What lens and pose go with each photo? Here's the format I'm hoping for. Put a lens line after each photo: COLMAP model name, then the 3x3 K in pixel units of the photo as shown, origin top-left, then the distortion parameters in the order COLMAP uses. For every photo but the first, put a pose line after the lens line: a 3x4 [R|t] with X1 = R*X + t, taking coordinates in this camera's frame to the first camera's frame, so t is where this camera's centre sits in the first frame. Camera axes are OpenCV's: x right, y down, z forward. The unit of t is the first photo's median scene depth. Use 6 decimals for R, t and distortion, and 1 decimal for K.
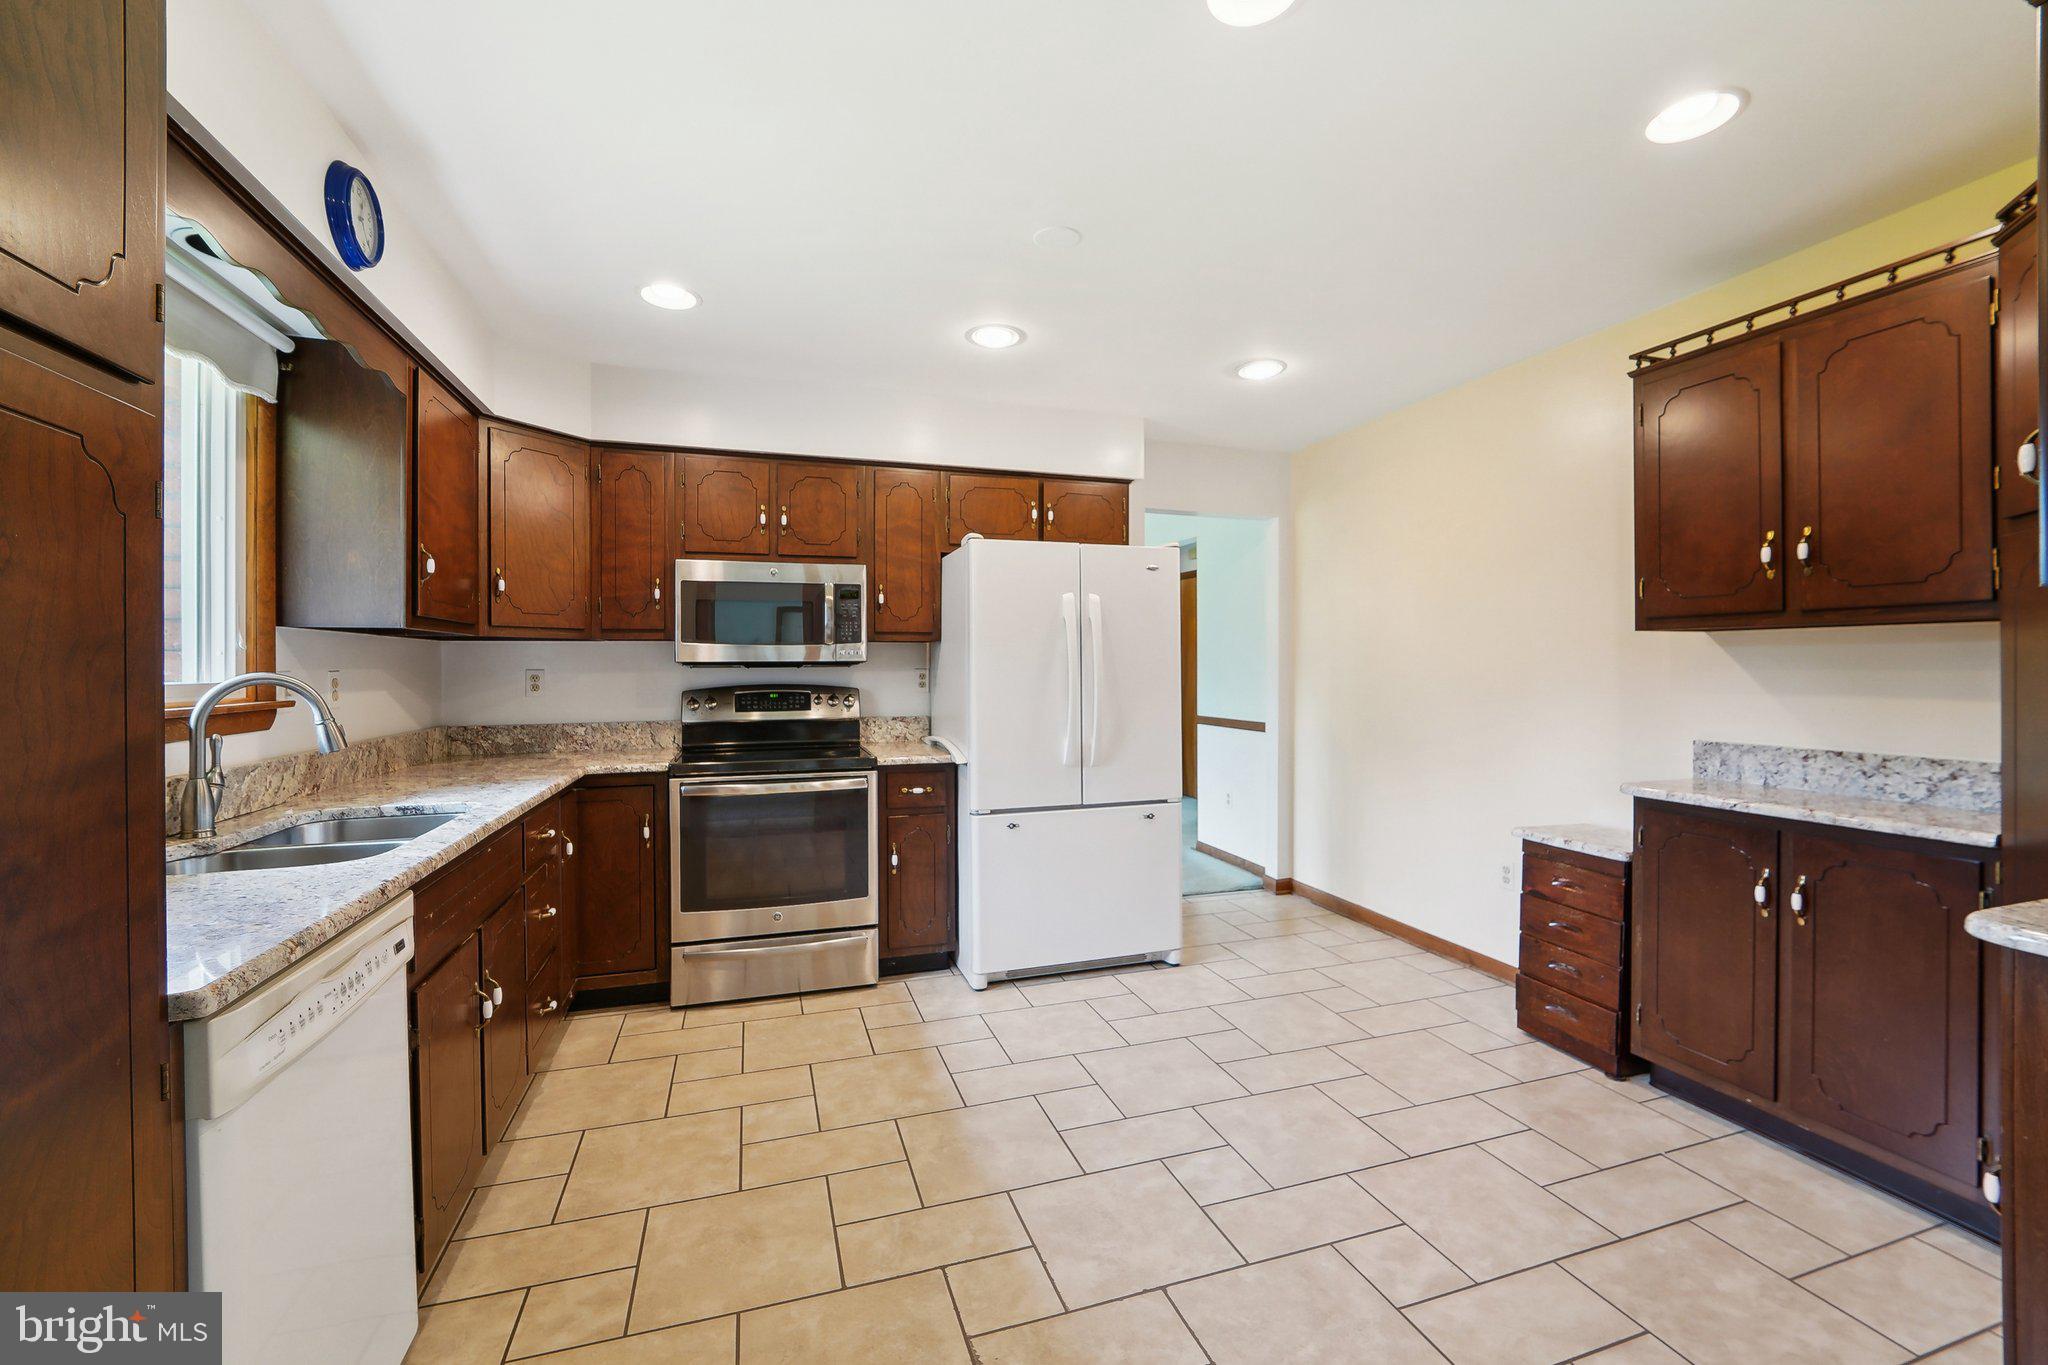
lens RADIAL K [[845.8, 0, 1013.8], [0, 845.8, 664.3], [0, 0, 1]] dist [-0.001987, -0.000572]
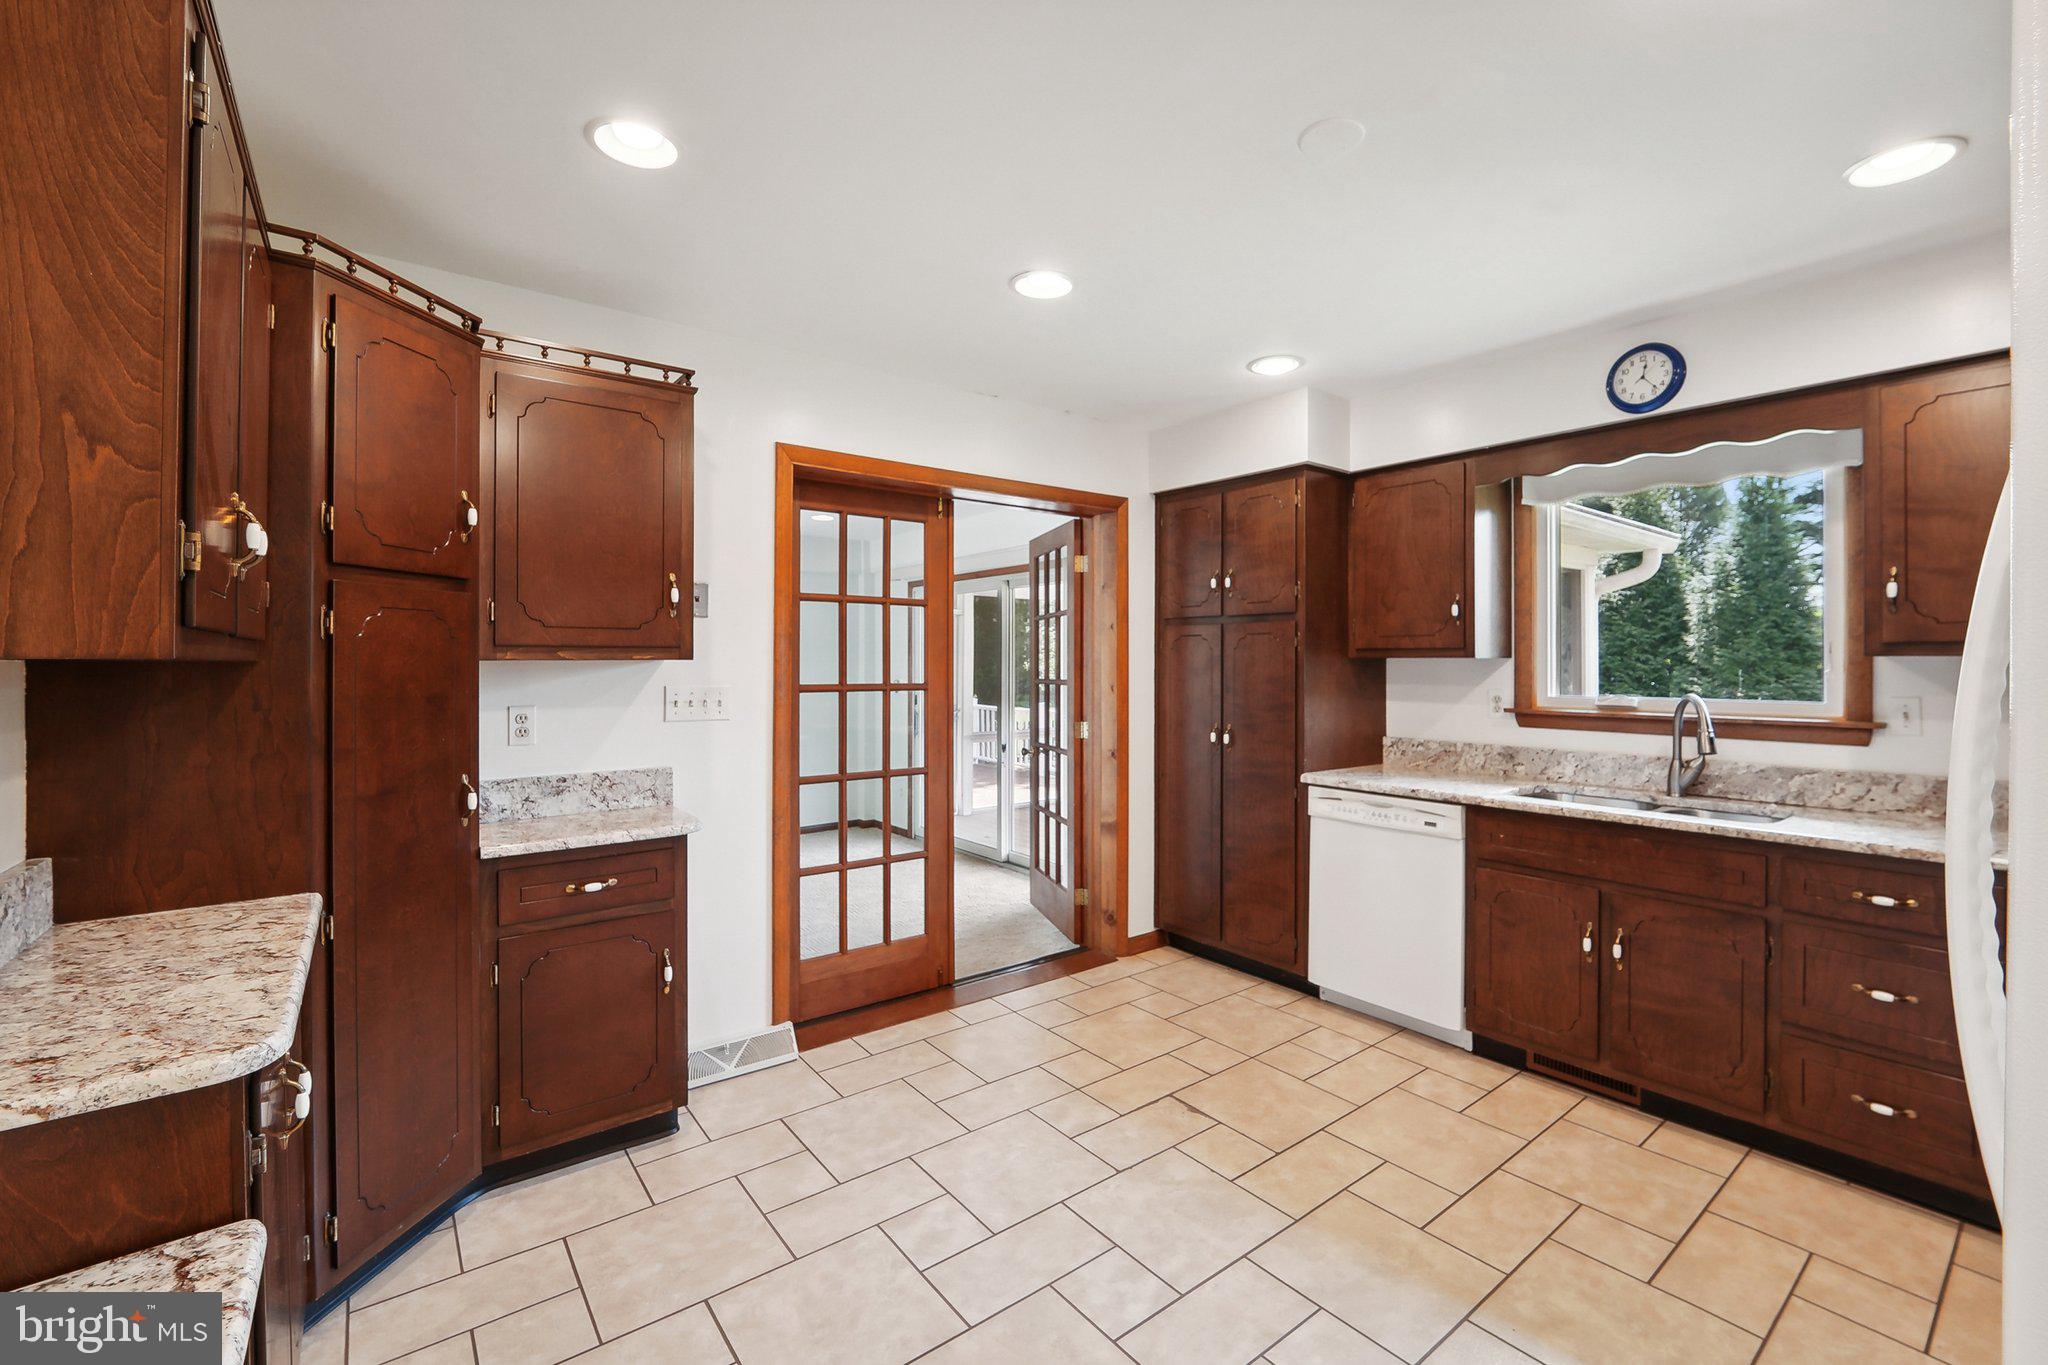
lens RADIAL K [[845.8, 0, 1013.8], [0, 845.8, 664.3], [0, 0, 1]] dist [-0.001987, -0.000572]
pose [[-0.940528, 0.000752, -0.339715, 0.665171], [-0.000832, 0.999989, 0.004518, -0.043047], [0.339714, 0.004532, -0.940518, 1.870665]]
